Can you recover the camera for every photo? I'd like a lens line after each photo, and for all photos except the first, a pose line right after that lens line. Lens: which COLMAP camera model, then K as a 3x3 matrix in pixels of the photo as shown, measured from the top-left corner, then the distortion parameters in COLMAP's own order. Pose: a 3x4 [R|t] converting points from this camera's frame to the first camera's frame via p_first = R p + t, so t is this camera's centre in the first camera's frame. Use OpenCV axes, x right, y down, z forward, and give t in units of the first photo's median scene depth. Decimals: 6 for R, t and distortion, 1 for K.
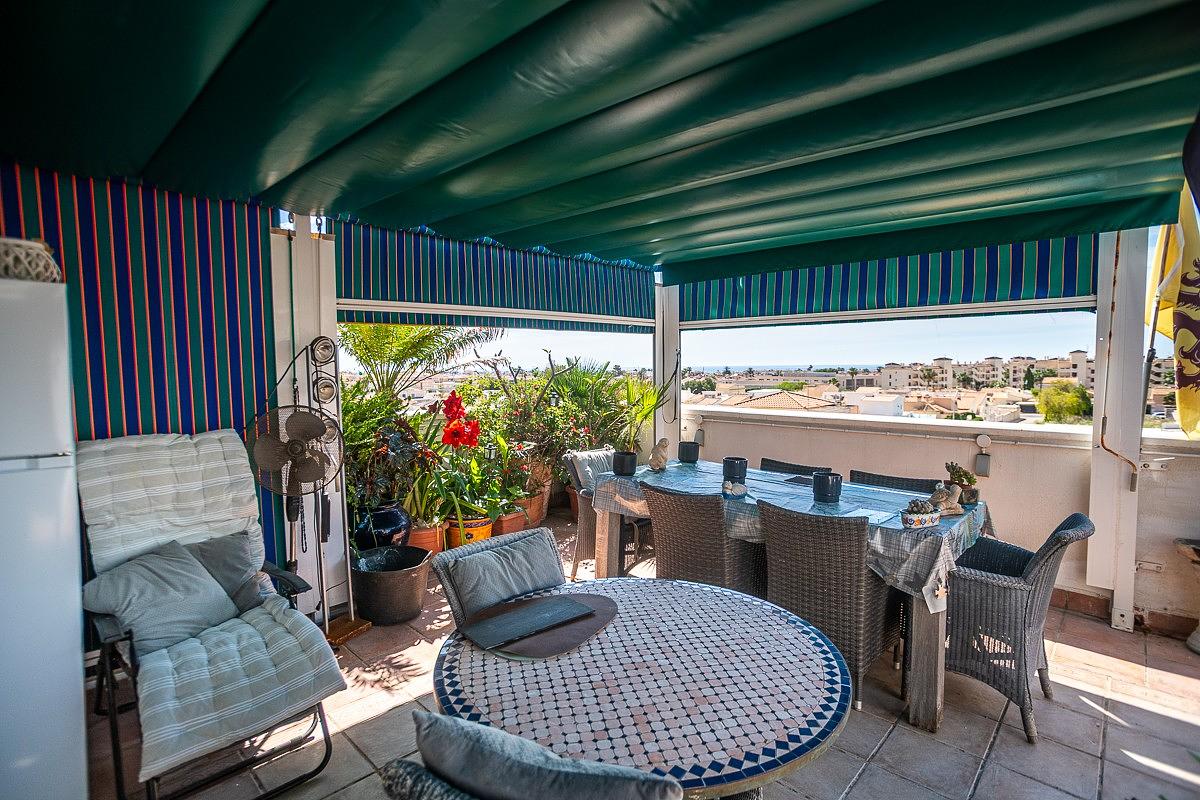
lens RADIAL K [[583.2, 0, 593.5], [0, 583.2, 409.6], [0, 0, 1]] dist [-0.047006, 0.019958]
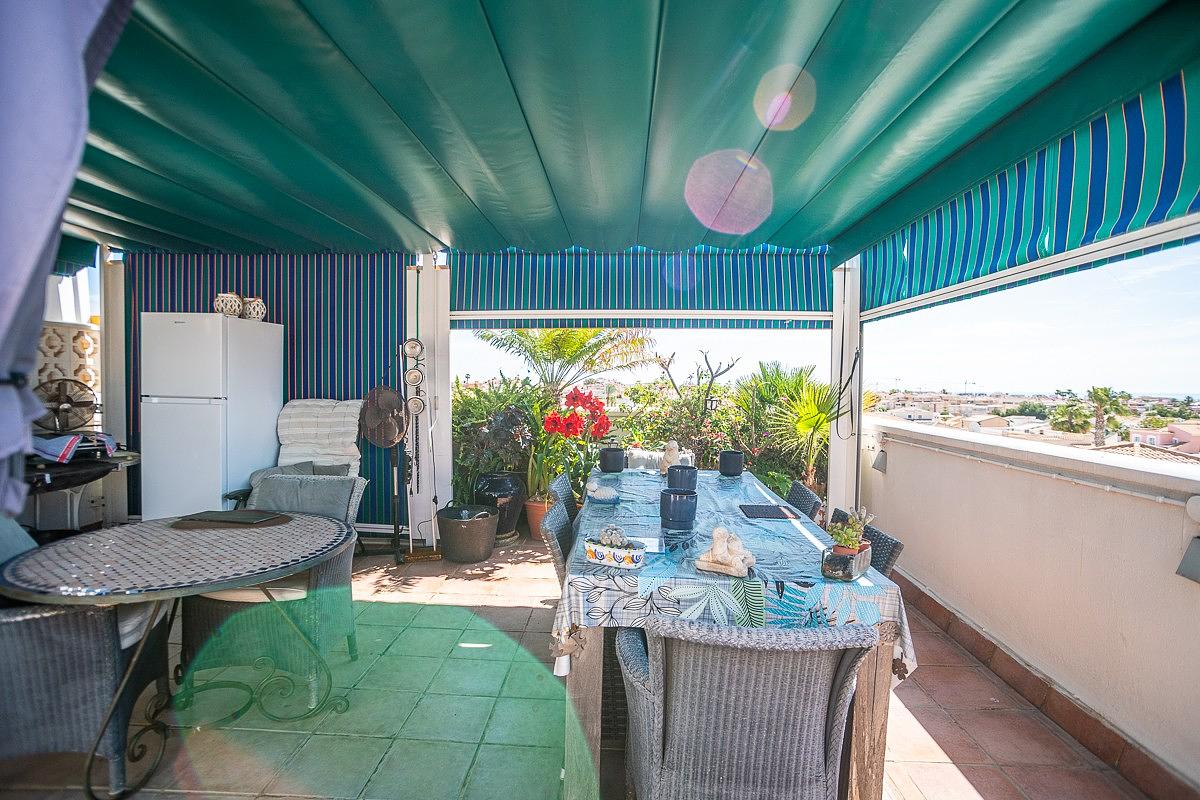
lens RADIAL K [[583.2, 0, 597.2], [0, 583.2, 404.9], [0, 0, 1]] dist [-0.047006, 0.019958]
pose [[0.678916, 0.049934, -0.732516, 0.676110], [-0.070994, 0.997474, 0.002196, -0.001142], [0.730776, 0.050513, 0.680746, 0.285589]]
